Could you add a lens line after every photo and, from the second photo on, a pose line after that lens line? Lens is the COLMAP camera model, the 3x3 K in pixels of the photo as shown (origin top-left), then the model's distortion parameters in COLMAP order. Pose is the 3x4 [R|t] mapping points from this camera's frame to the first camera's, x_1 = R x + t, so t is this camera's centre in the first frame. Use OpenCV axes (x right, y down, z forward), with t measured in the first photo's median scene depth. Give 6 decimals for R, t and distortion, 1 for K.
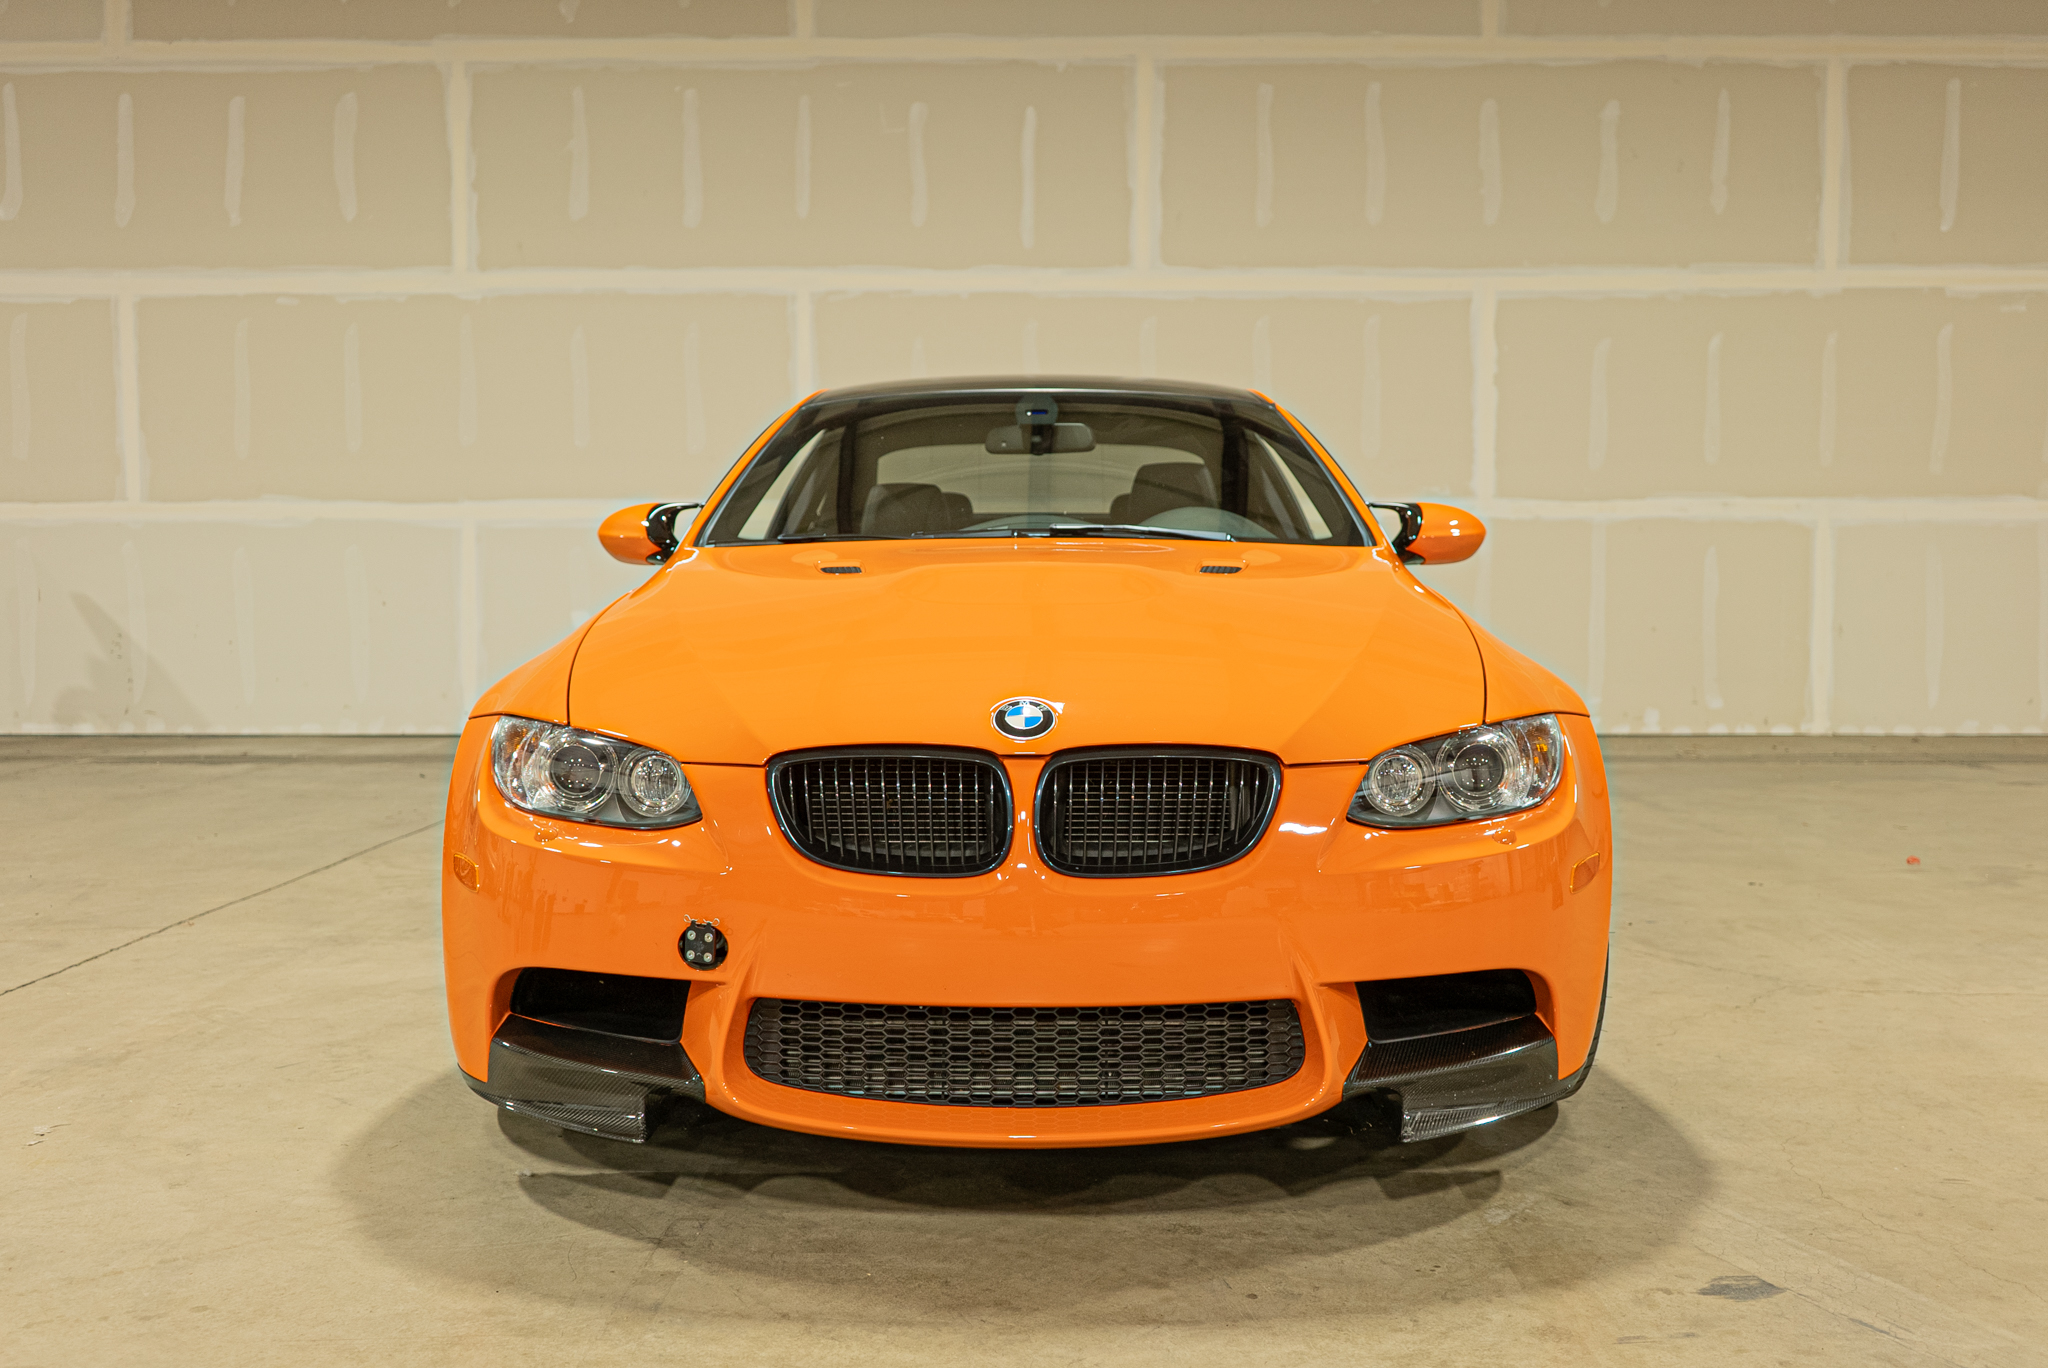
lens RADIAL K [[1814.4, 0, 1048.3], [0, 1814.4, 684.0], [0, 0, 1]] dist [-0.007979, 0.002682]
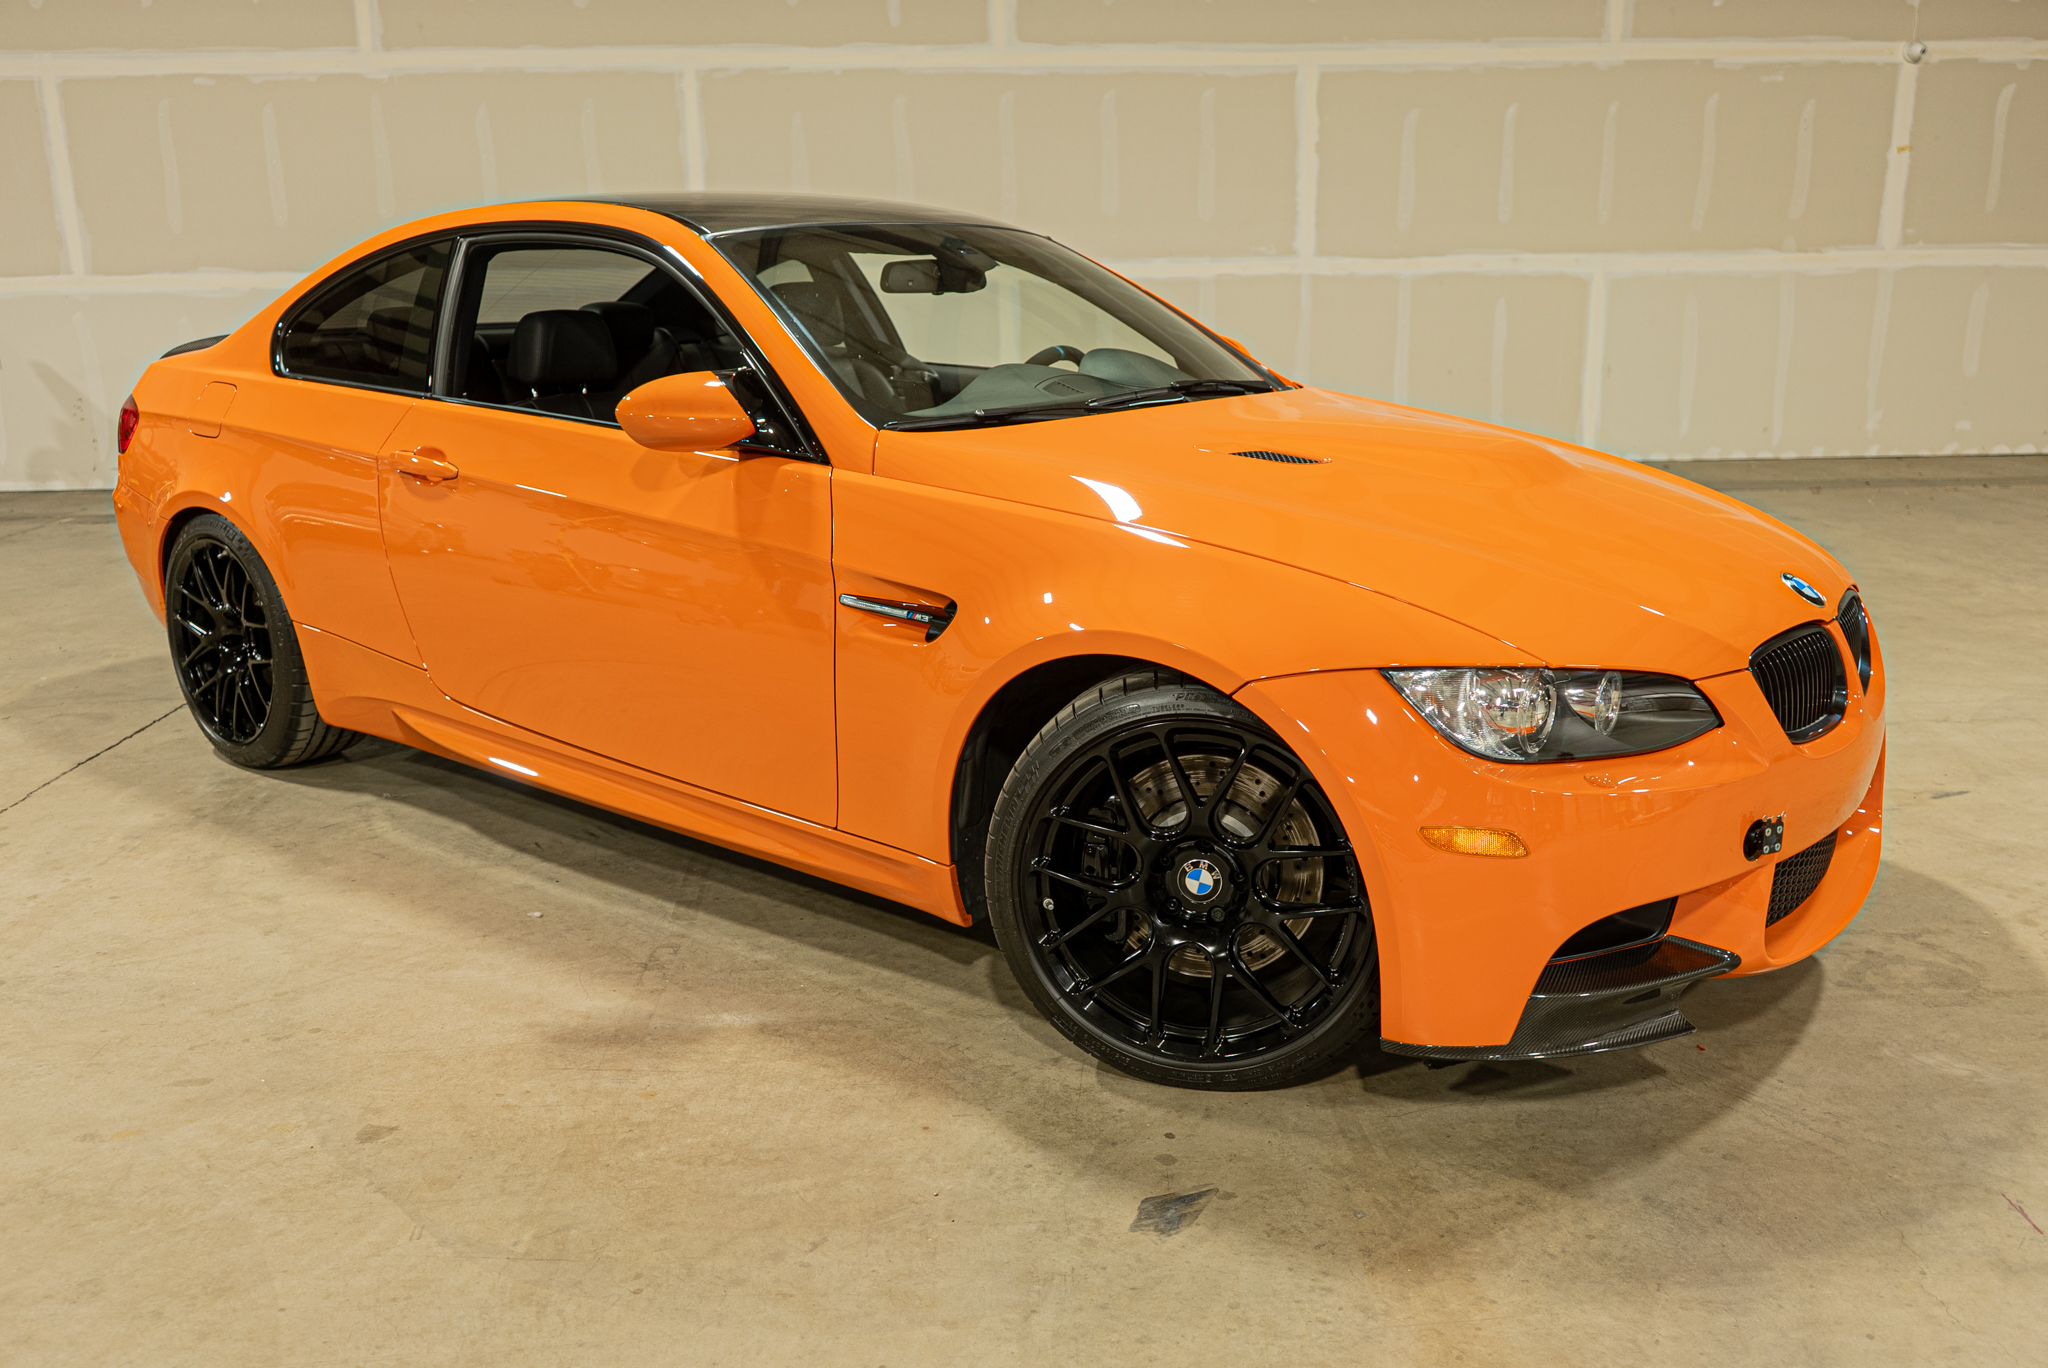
lens RADIAL K [[1648.0, 0, 1018.4], [0, 1648.0, 684.3], [0, 0, 1]] dist [-0.009797, 0.007199]
pose [[0.998323, -0.025919, 0.051772, 0.003990], [0.016112, 0.983246, 0.181568, -0.083045], [-0.055611, -0.180429, 0.982015, -0.131829]]
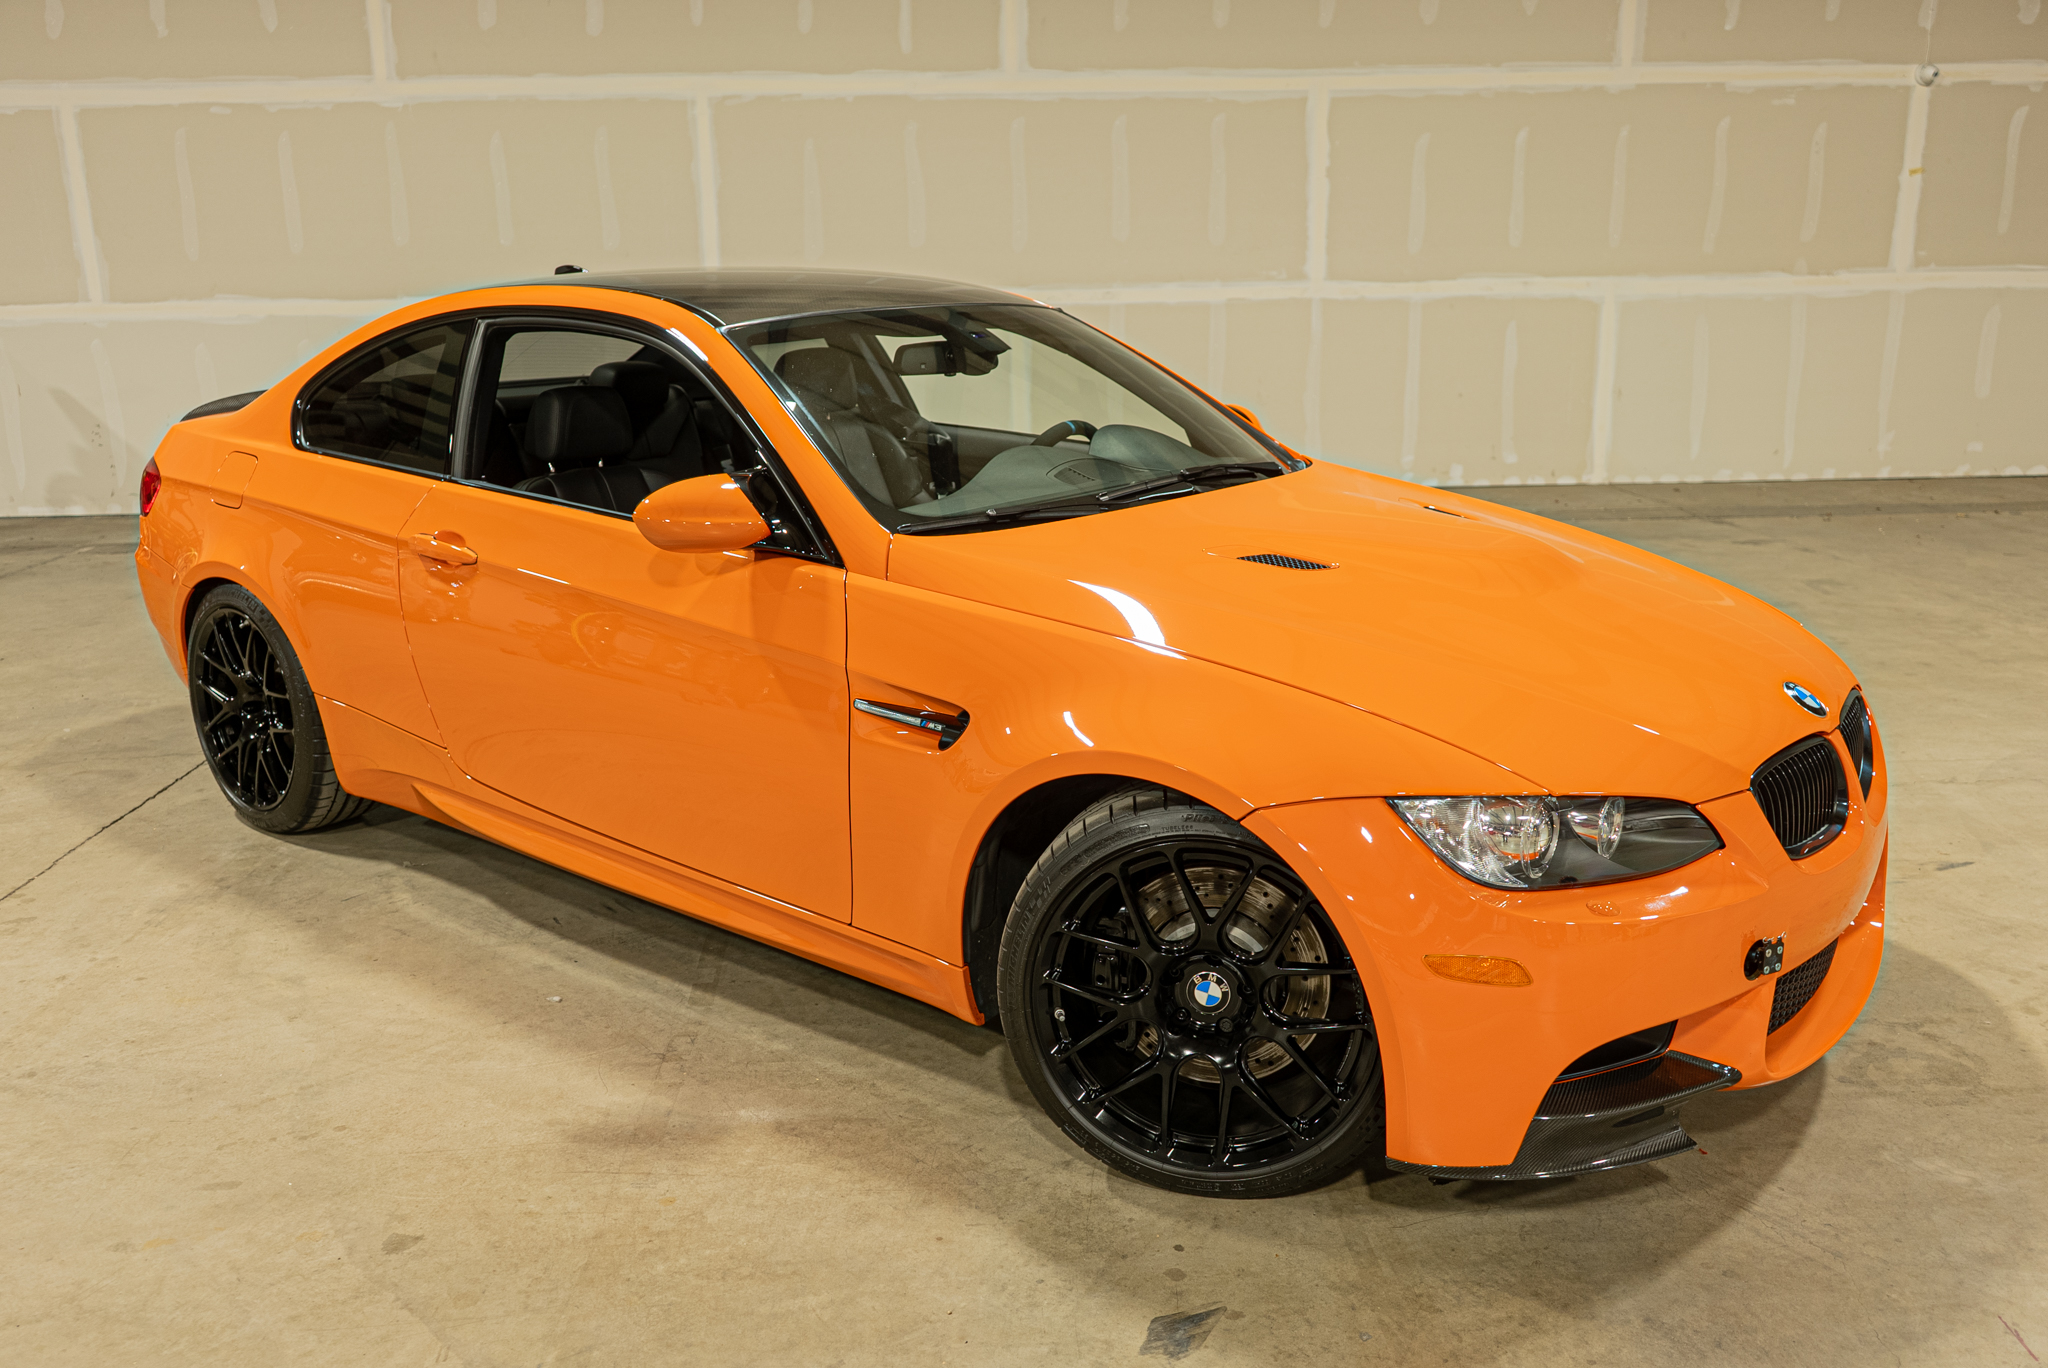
lens RADIAL K [[1648.0, 0, 1018.4], [0, 1648.0, 684.3], [0, 0, 1]] dist [-0.009797, 0.007199]
pose [[0.998641, -0.026771, 0.044724, 0.004709], [0.018010, 0.982402, 0.185908, -0.138805], [-0.048914, -0.184850, 0.981549, -0.133715]]
